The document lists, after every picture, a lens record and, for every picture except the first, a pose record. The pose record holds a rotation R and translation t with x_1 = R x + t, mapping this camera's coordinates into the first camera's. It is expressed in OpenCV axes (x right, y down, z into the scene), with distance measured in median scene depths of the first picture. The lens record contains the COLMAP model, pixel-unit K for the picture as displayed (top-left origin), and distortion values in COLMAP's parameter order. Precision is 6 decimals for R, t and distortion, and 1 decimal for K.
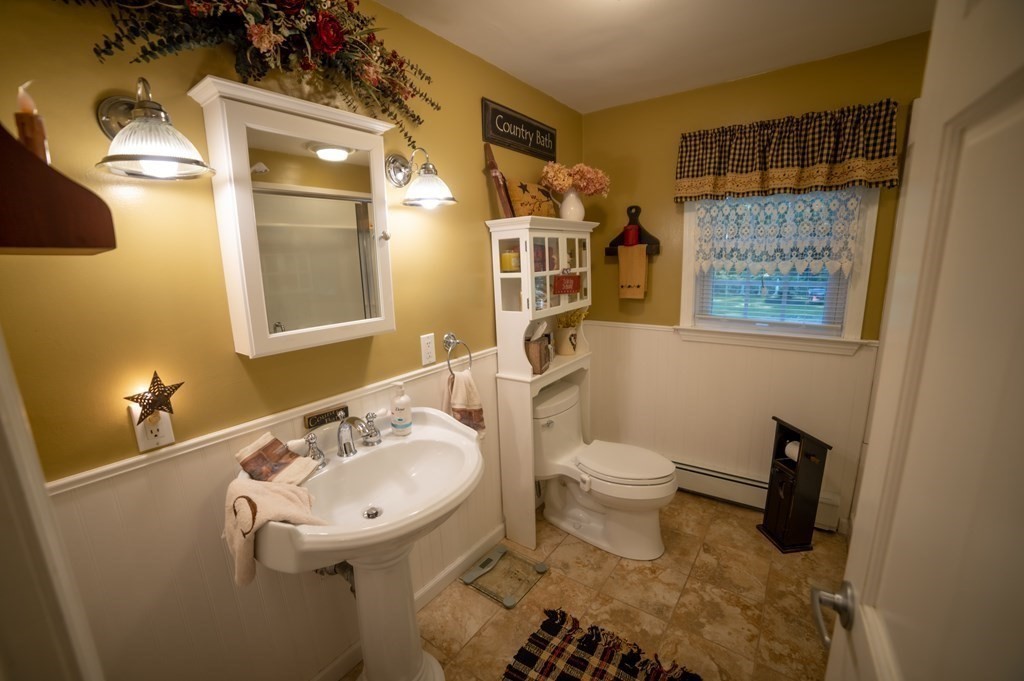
lens RADIAL K [[424.8, 0, 536.4], [0, 424.8, 337.5], [0, 0, 1]] dist [-0.000289, 0.000279]
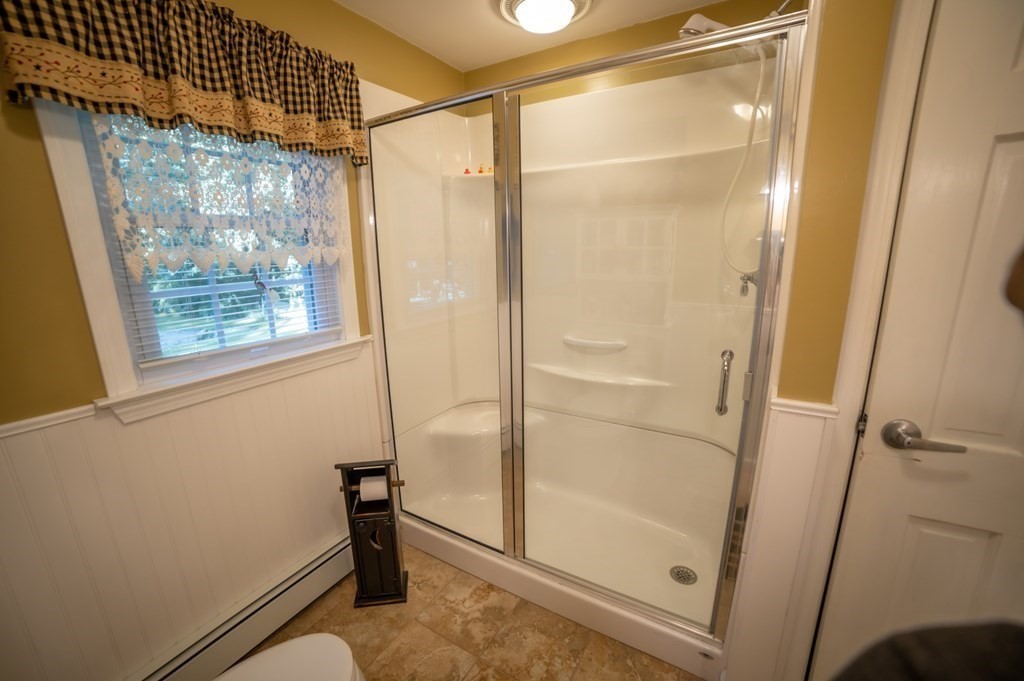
lens RADIAL K [[424.8, 0, 536.4], [0, 424.8, 337.5], [0, 0, 1]] dist [-0.000289, 0.000279]
pose [[-0.052643, -0.213576, 0.975507, -0.129661], [0.192586, 0.956352, 0.219775, -0.118487], [-0.979867, 0.199438, -0.009214, 0.650167]]
